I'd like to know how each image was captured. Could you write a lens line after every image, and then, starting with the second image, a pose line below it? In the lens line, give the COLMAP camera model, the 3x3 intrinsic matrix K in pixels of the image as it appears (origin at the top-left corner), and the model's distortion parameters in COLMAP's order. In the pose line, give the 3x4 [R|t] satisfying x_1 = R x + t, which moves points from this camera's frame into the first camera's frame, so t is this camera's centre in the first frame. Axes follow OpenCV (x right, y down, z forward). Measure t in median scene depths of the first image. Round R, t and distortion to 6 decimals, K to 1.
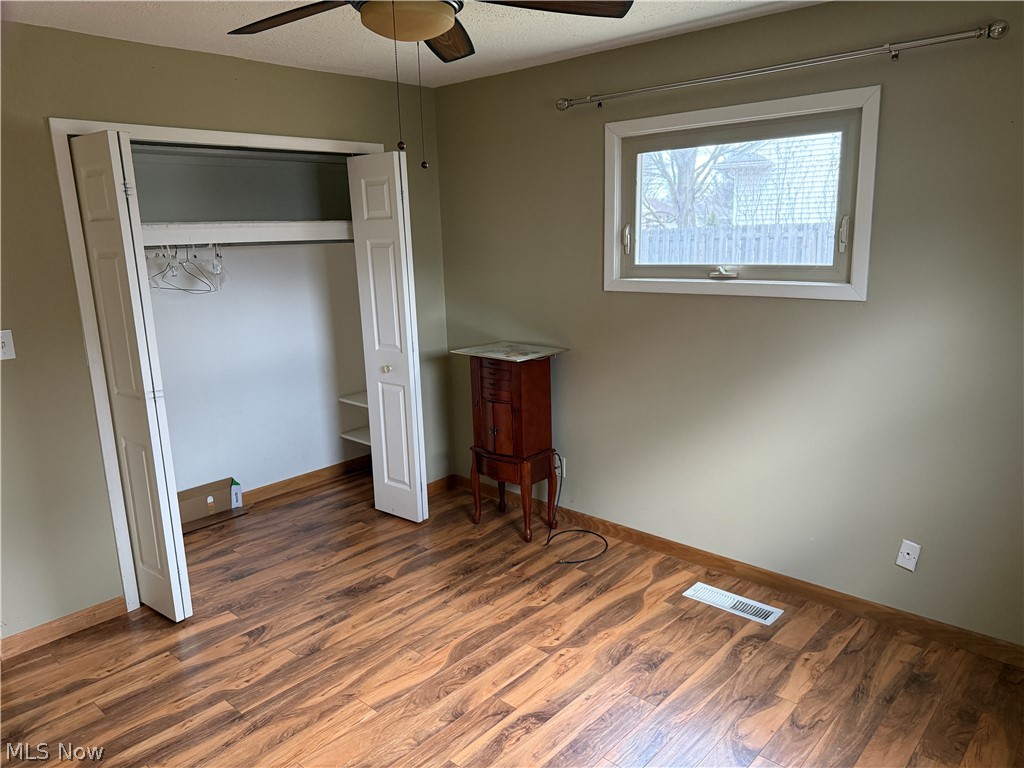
lens RADIAL K [[719.4, 0, 509.5], [0, 719.4, 388.4], [0, 0, 1]] dist [0.052302, -0.056173]
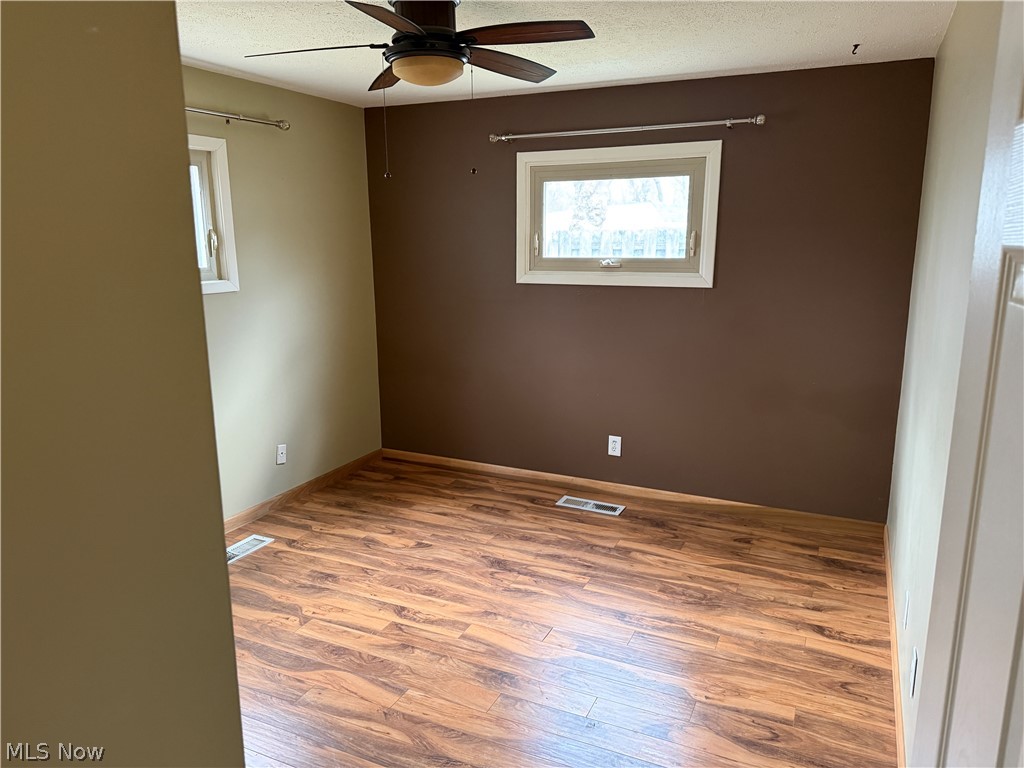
lens RADIAL K [[719.4, 0, 515.1], [0, 719.4, 388.6], [0, 0, 1]] dist [0.052302, -0.056173]
pose [[-0.297476, -0.168740, 0.939699, -1.054170], [0.220112, 0.945621, 0.239483, -0.165809], [-0.929009, 0.278080, -0.244158, 0.923090]]
